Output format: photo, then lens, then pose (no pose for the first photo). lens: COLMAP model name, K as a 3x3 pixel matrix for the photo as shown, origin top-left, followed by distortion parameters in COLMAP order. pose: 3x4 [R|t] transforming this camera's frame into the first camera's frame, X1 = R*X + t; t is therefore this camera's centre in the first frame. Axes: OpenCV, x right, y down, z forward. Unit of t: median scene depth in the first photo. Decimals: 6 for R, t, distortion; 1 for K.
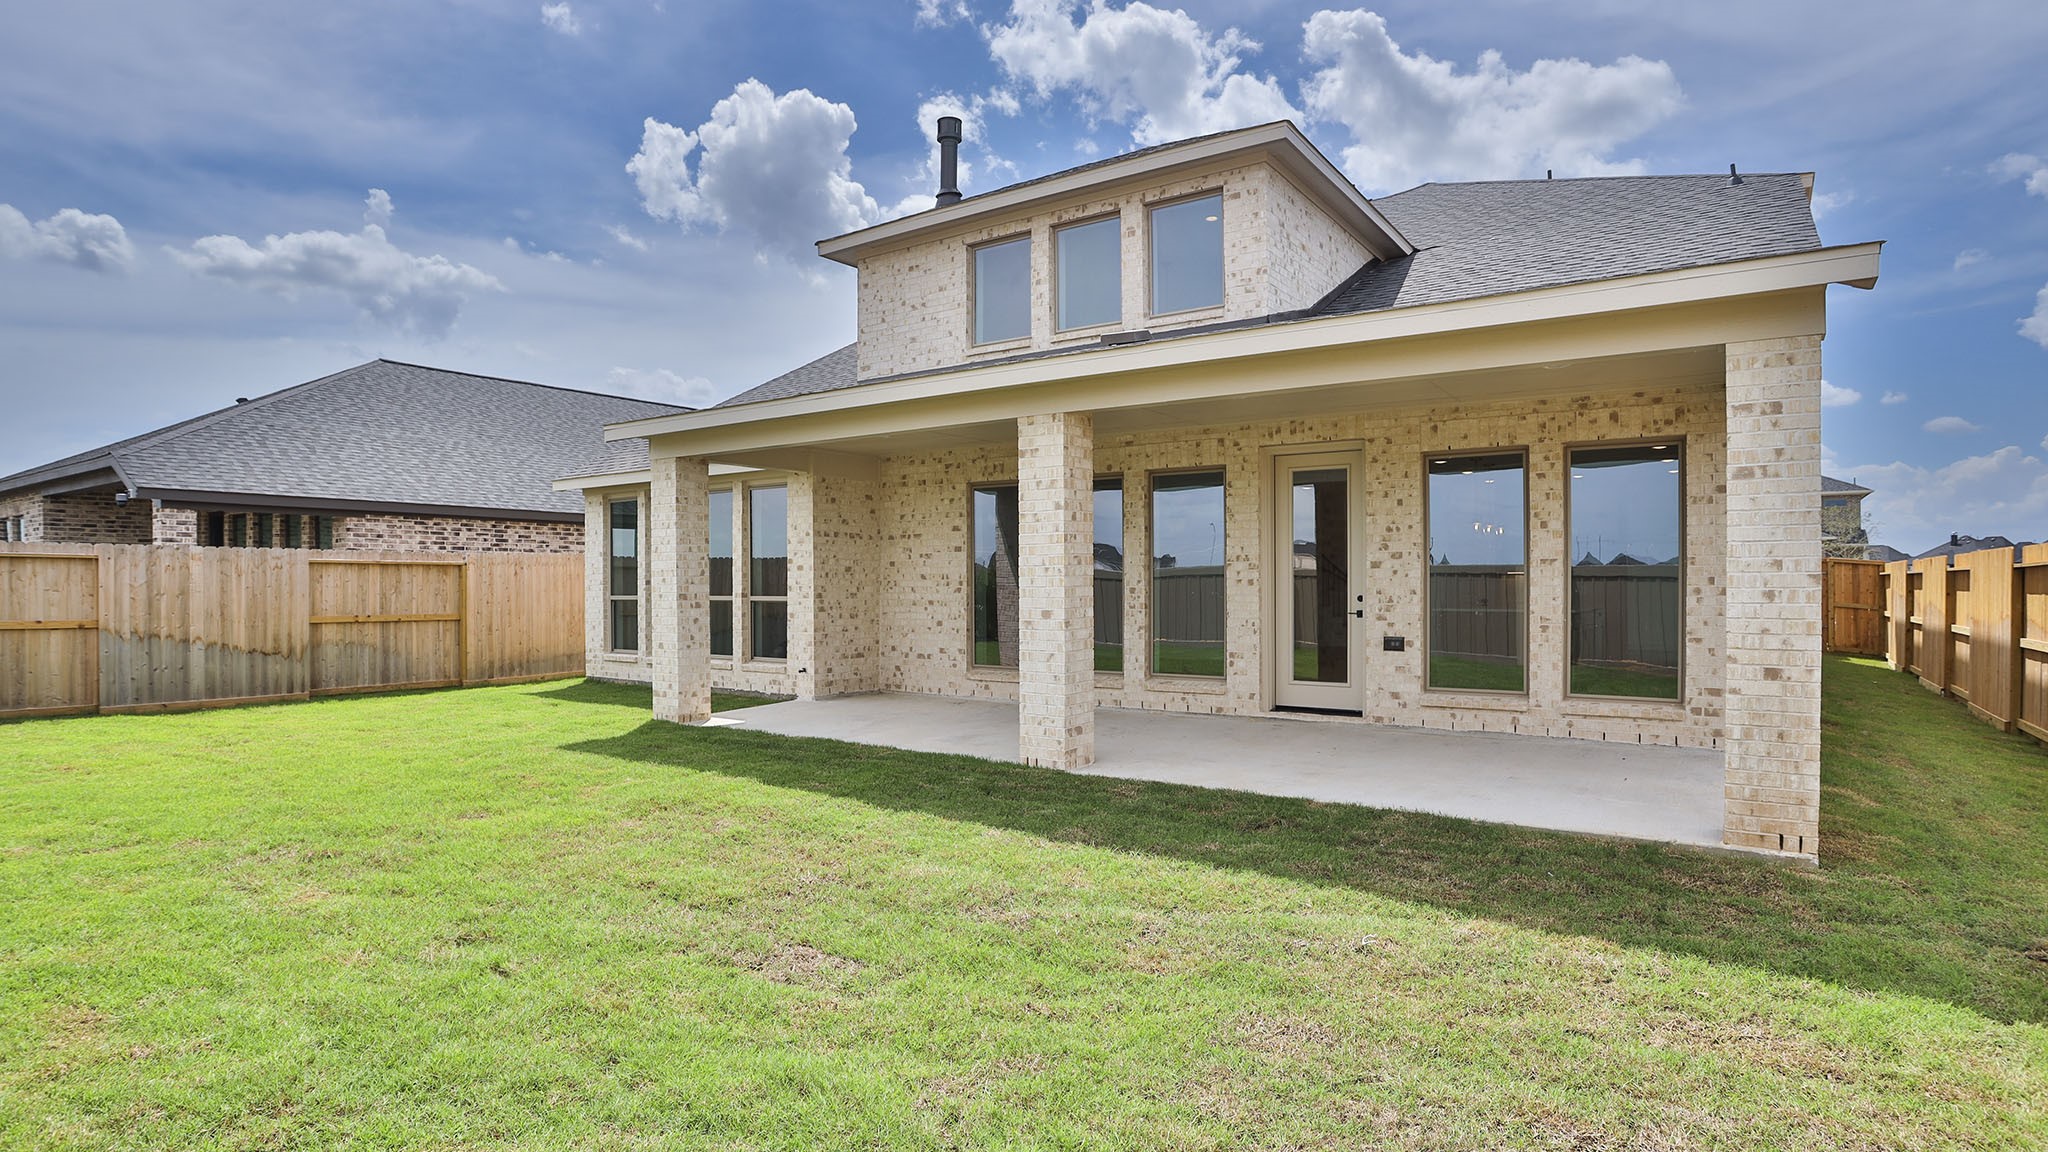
lens RADIAL K [[1028.5, 0, 1024.0], [0, 1028.5, 576.0], [0, 0, 1]] dist [-0.070745, 0.036037]
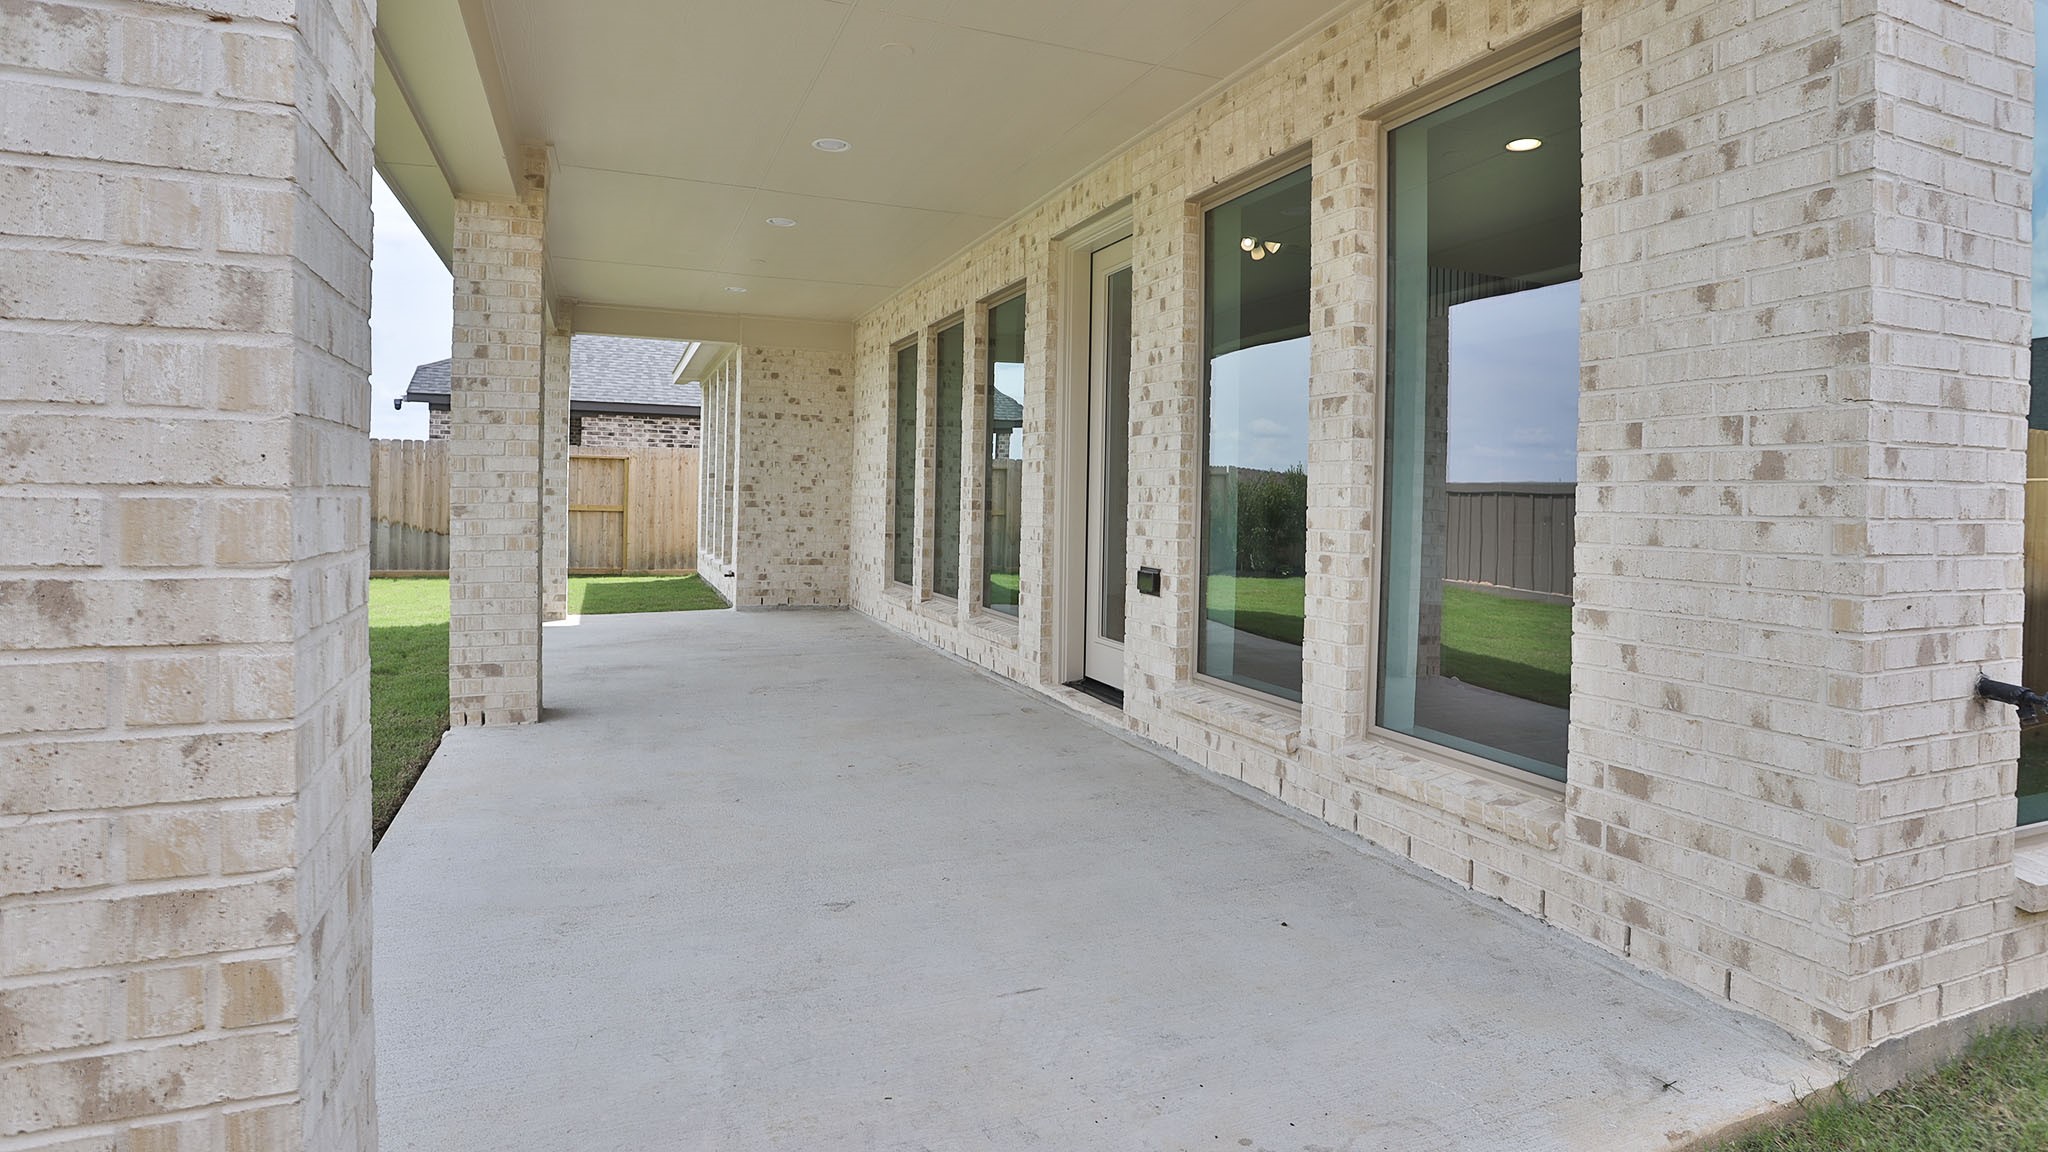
lens RADIAL K [[1040.2, 0, 1026.6], [0, 1040.2, 489.7], [0, 0, 1]] dist [-0.064600, 0.034904]
pose [[0.840399, 0.014991, -0.541760, 0.453637], [-0.018146, 0.999835, -0.000483, 0.016764], [0.541664, 0.010236, 0.840533, 0.401868]]
